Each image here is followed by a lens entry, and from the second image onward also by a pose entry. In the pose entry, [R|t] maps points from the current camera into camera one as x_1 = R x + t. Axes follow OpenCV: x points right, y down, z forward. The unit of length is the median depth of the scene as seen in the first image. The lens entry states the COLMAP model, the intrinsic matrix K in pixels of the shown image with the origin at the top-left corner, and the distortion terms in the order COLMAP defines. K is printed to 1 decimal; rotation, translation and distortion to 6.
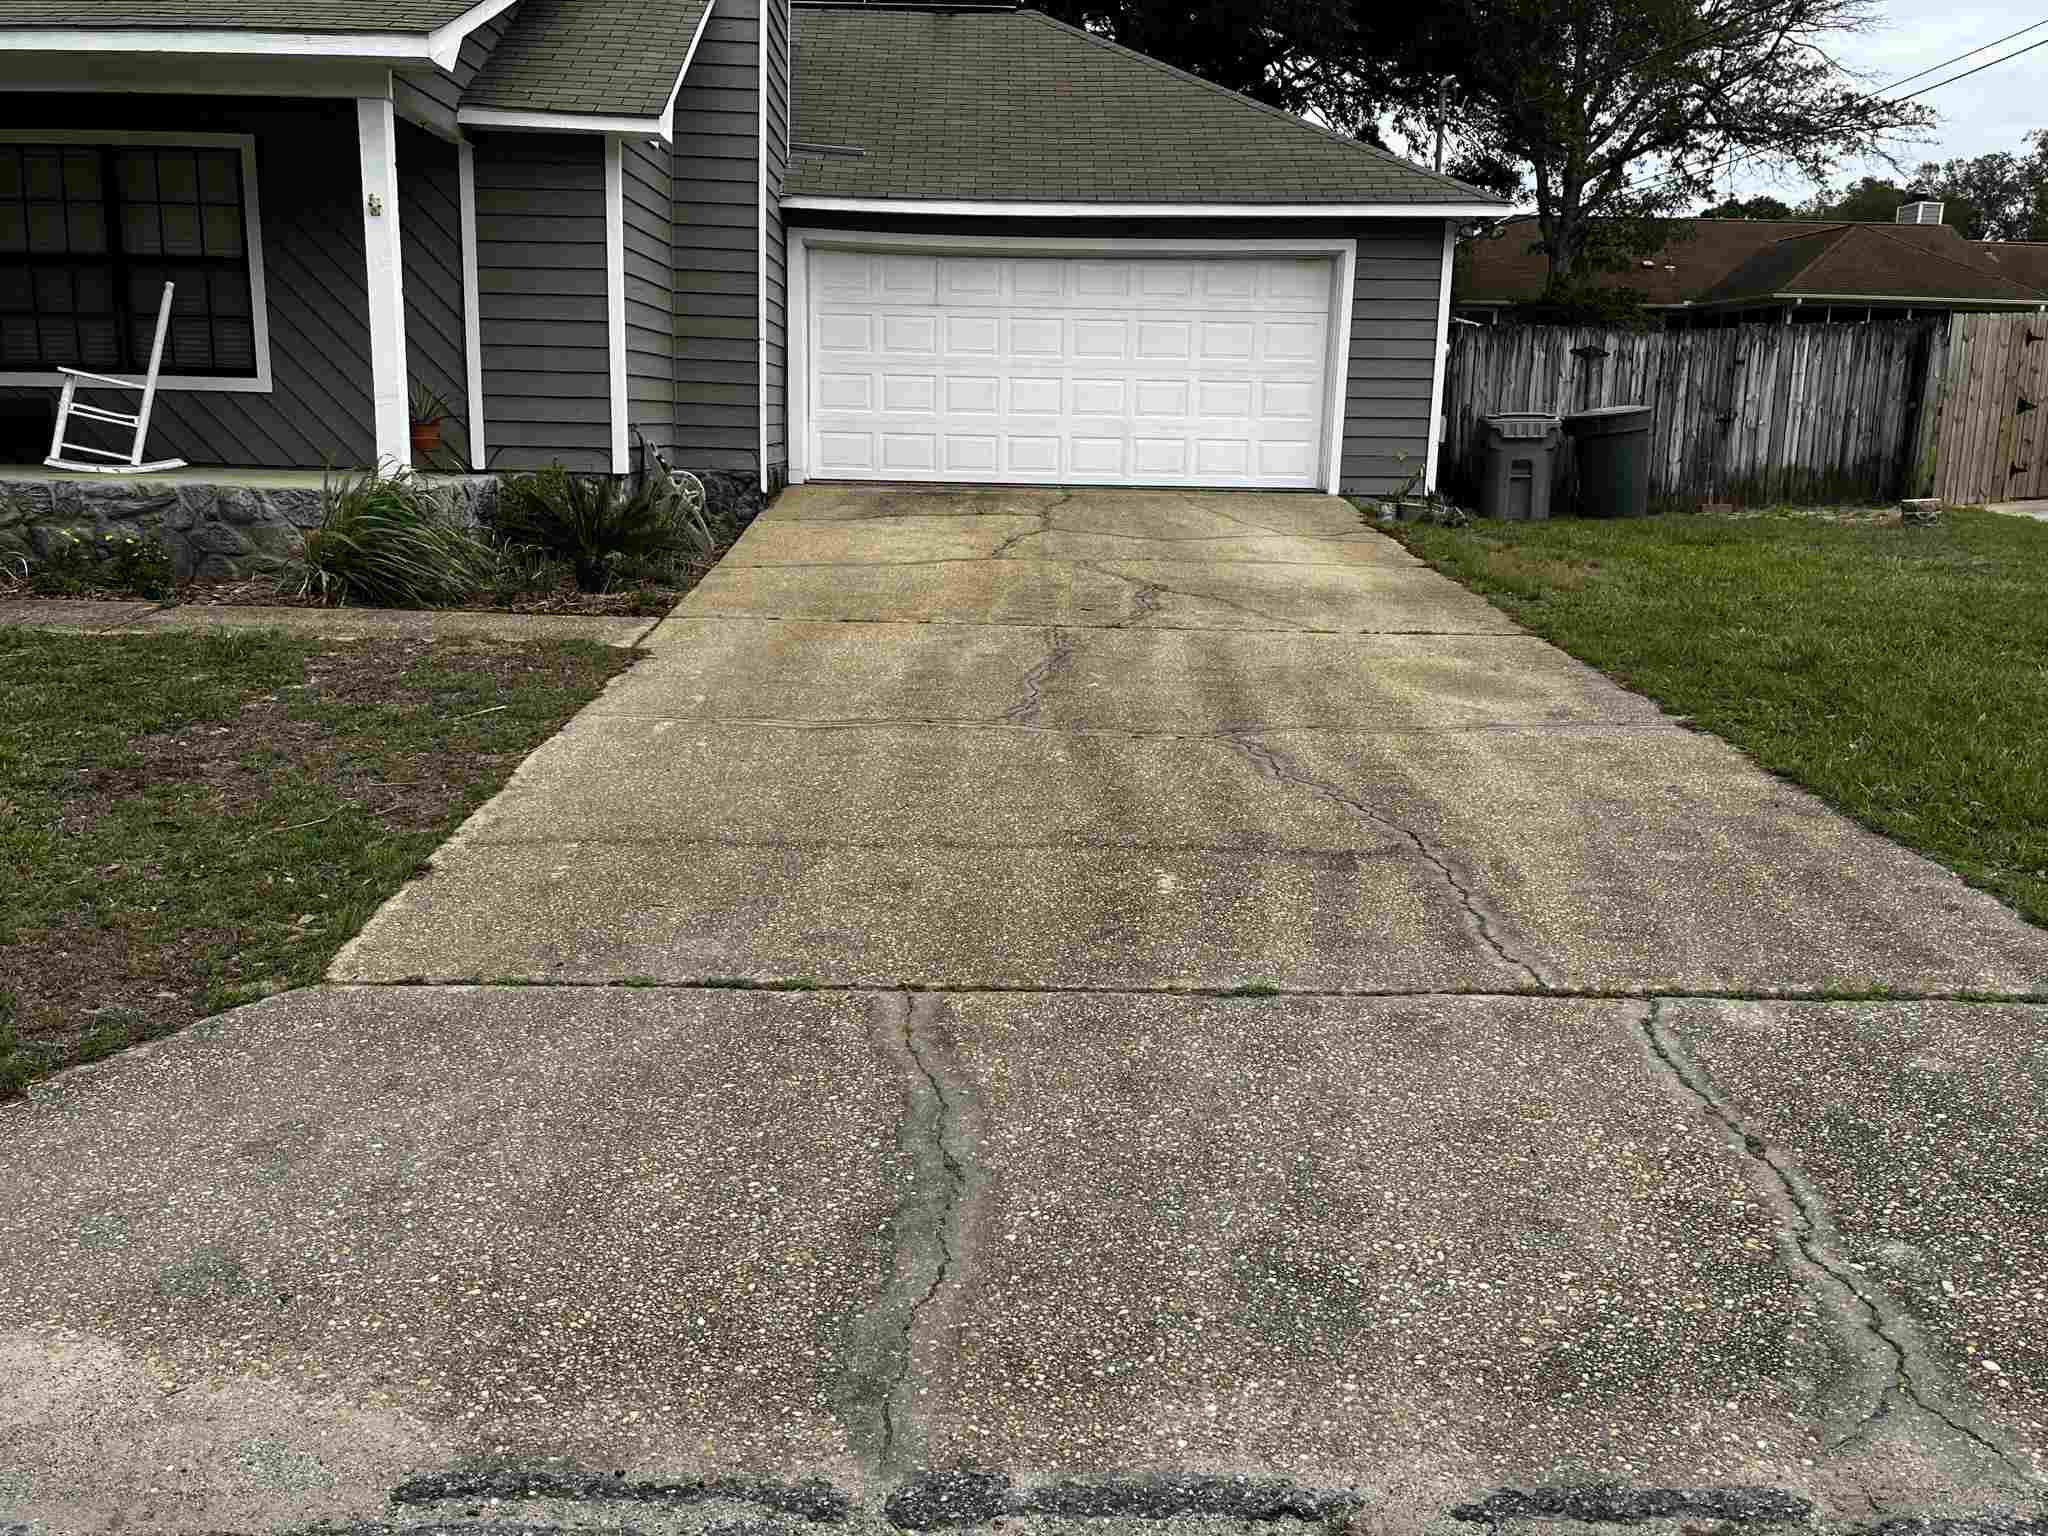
lens RADIAL K [[1726.4, 0, 1024.0], [0, 1726.4, 768.0], [0, 0, 1]] dist [0.062638, -0.093689]
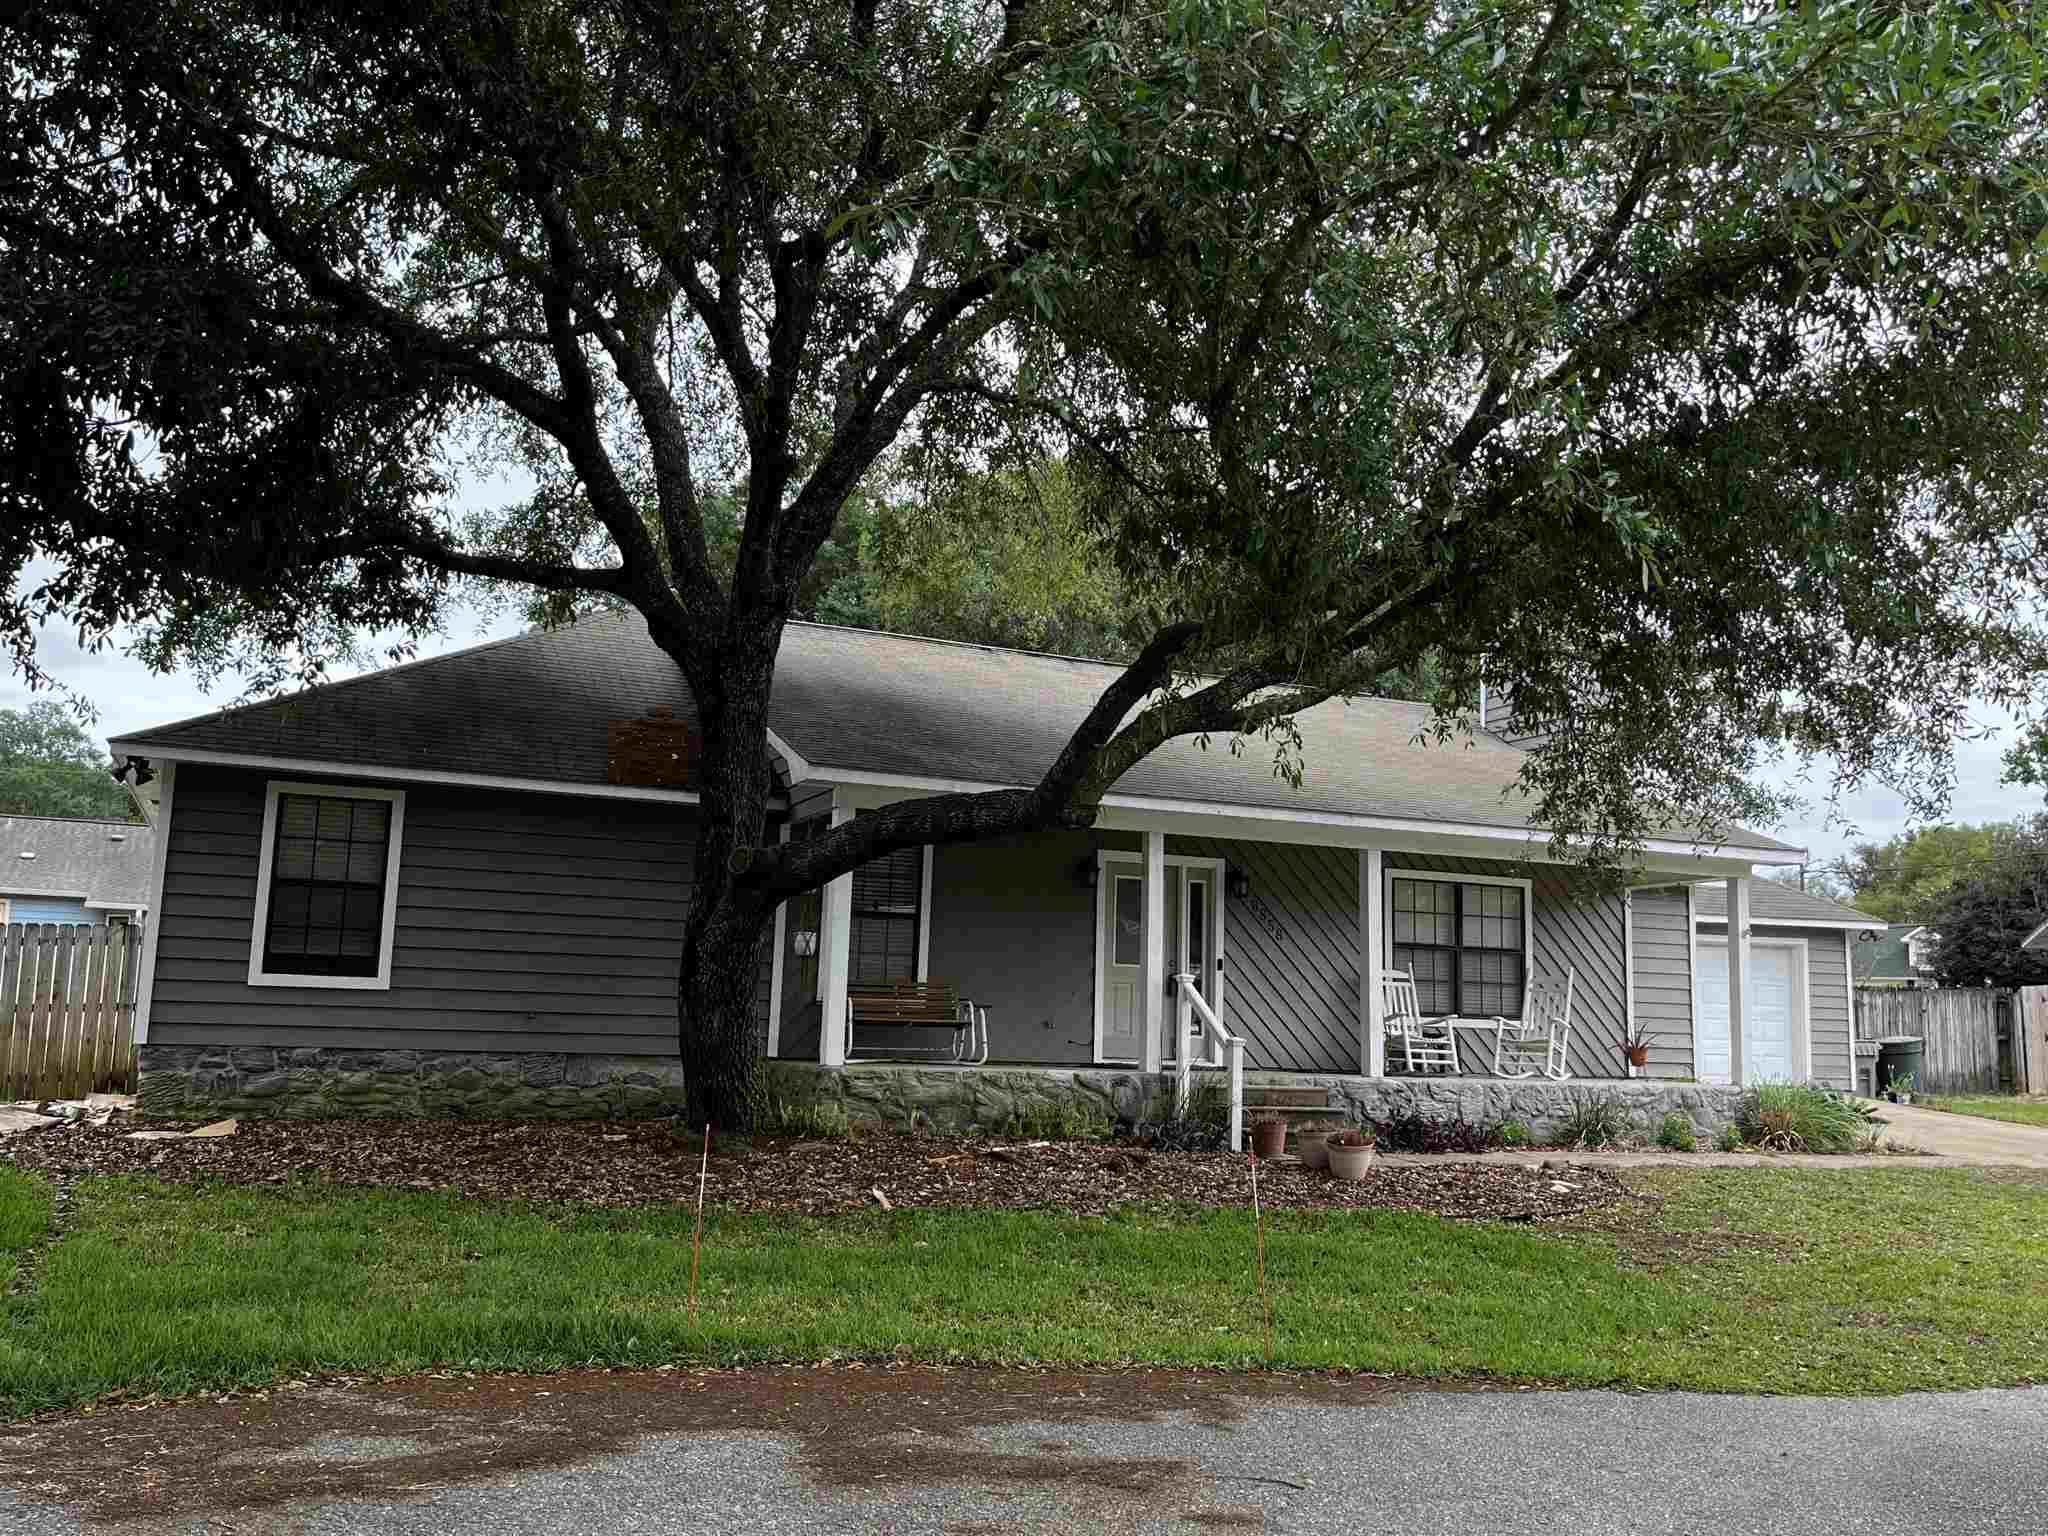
lens RADIAL K [[1726.4, 0, 1024.0], [0, 1726.4, 768.0], [0, 0, 1]] dist [0.062638, -0.093689]
pose [[0.922856, 0.062771, 0.379995, -1.484647], [0.068878, 0.943826, -0.323186, 0.042552], [-0.378936, 0.324428, 0.866692, -0.293600]]
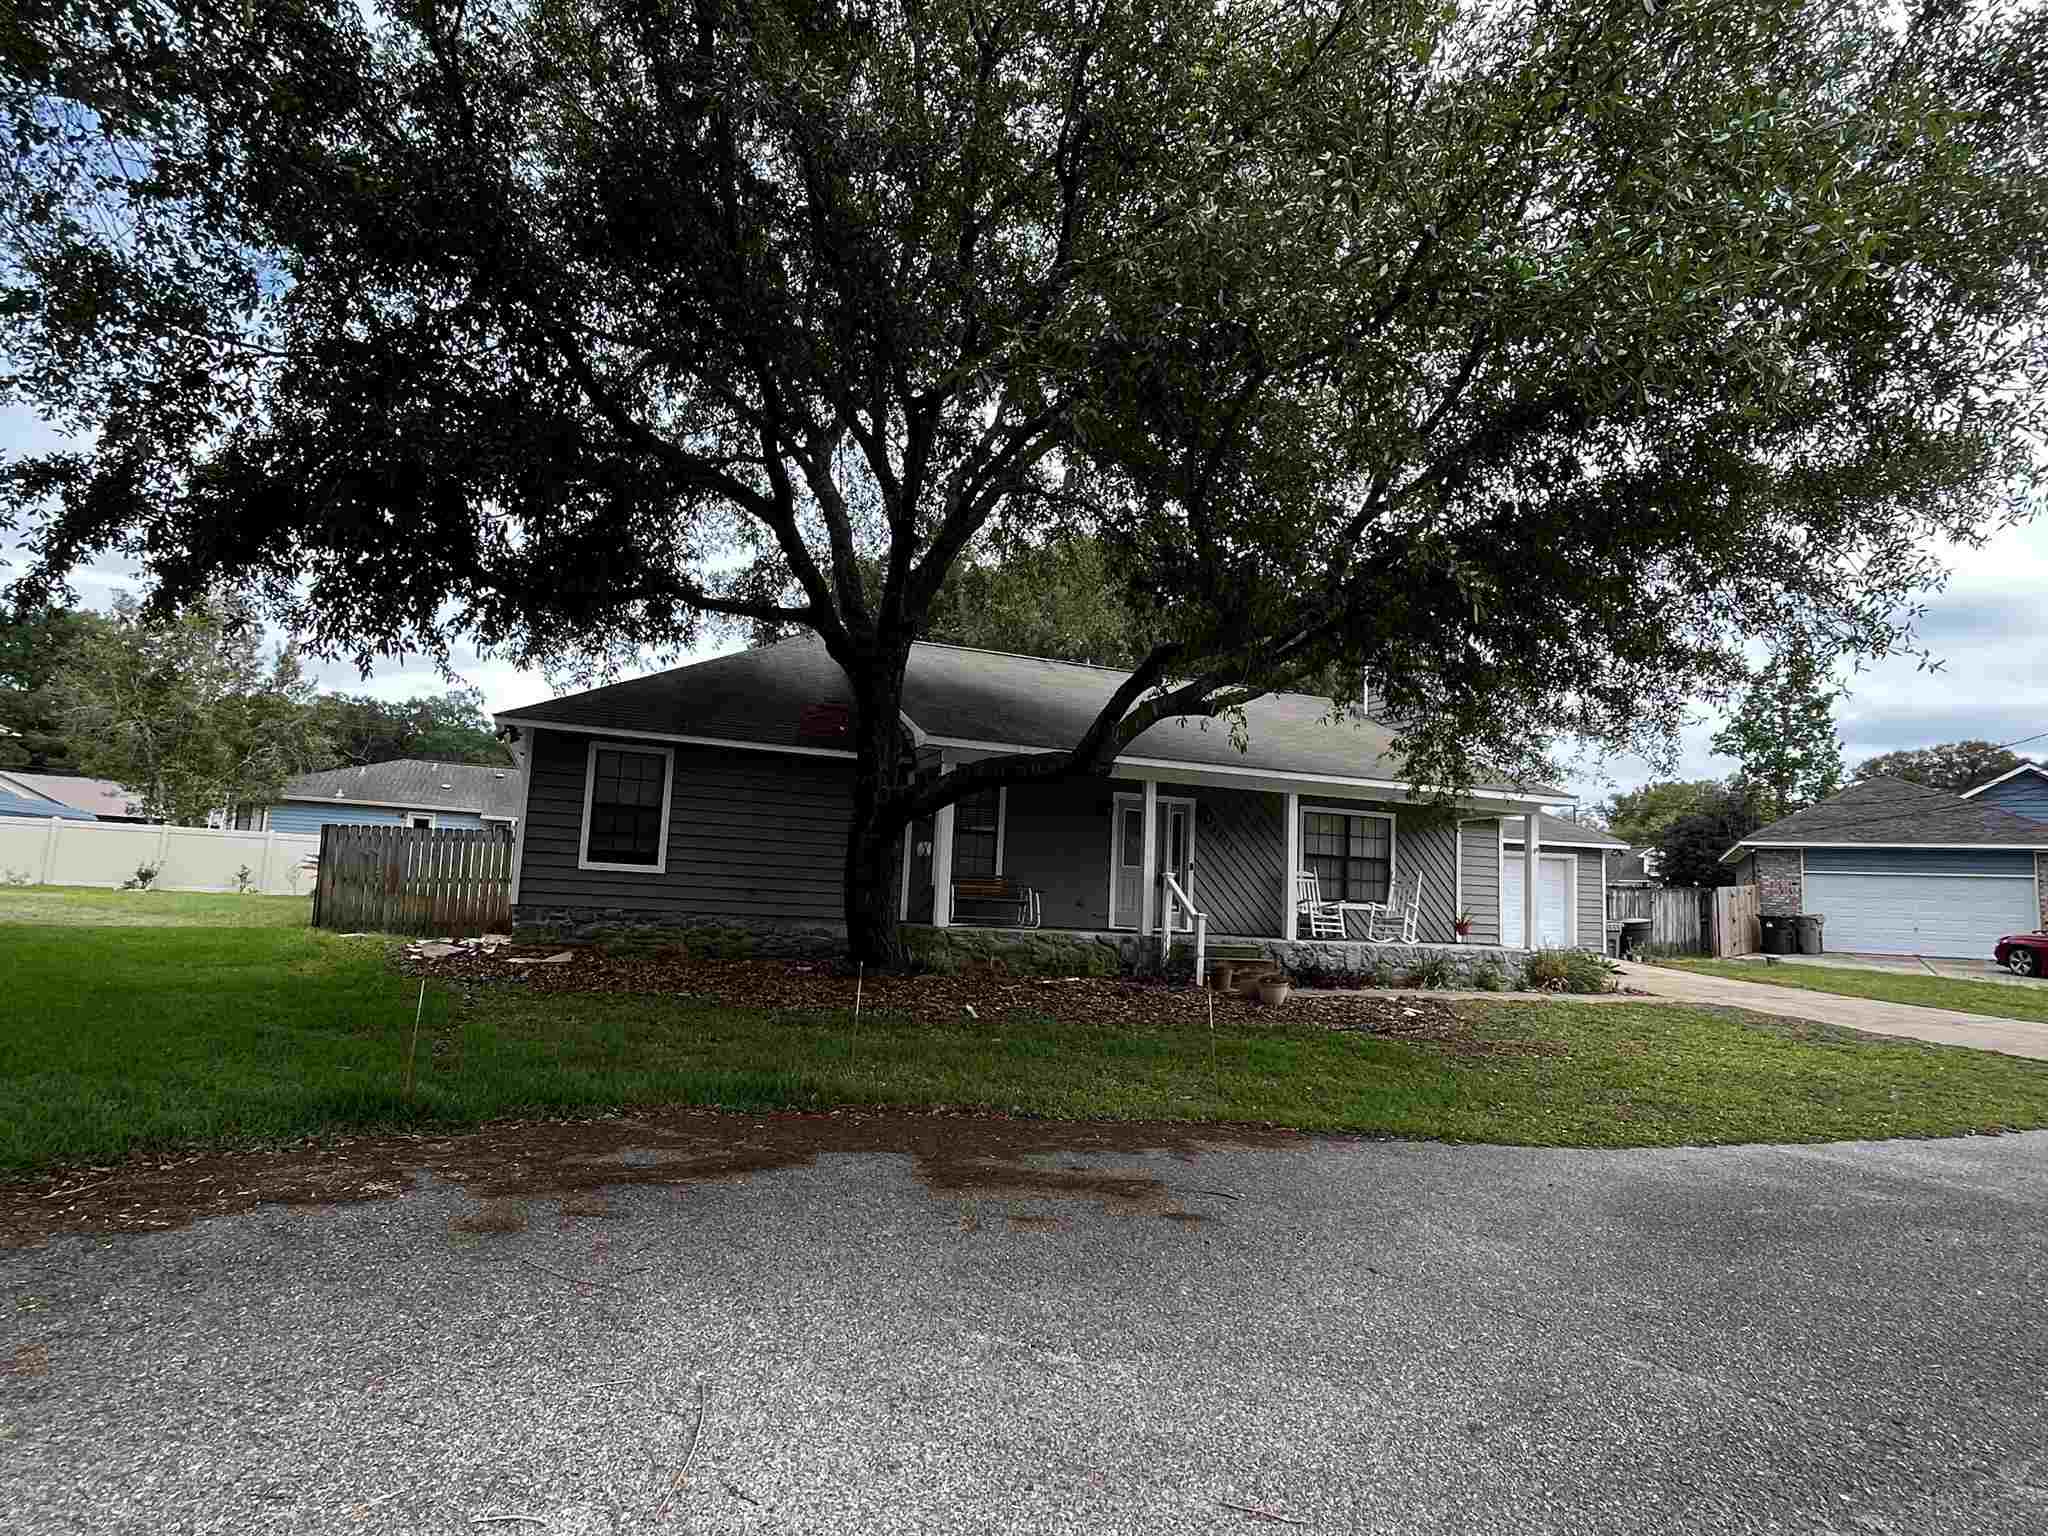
lens RADIAL K [[1130.4, 0, 999.0], [0, 1130.4, 770.1], [0, 0, 1]] dist [-0.017991, 0.000111]
pose [[0.942491, 0.061093, 0.328600, -1.496150], [0.041886, 0.953812, -0.297469, 0.047263], [-0.331596, 0.294126, 0.896401, -0.314336]]
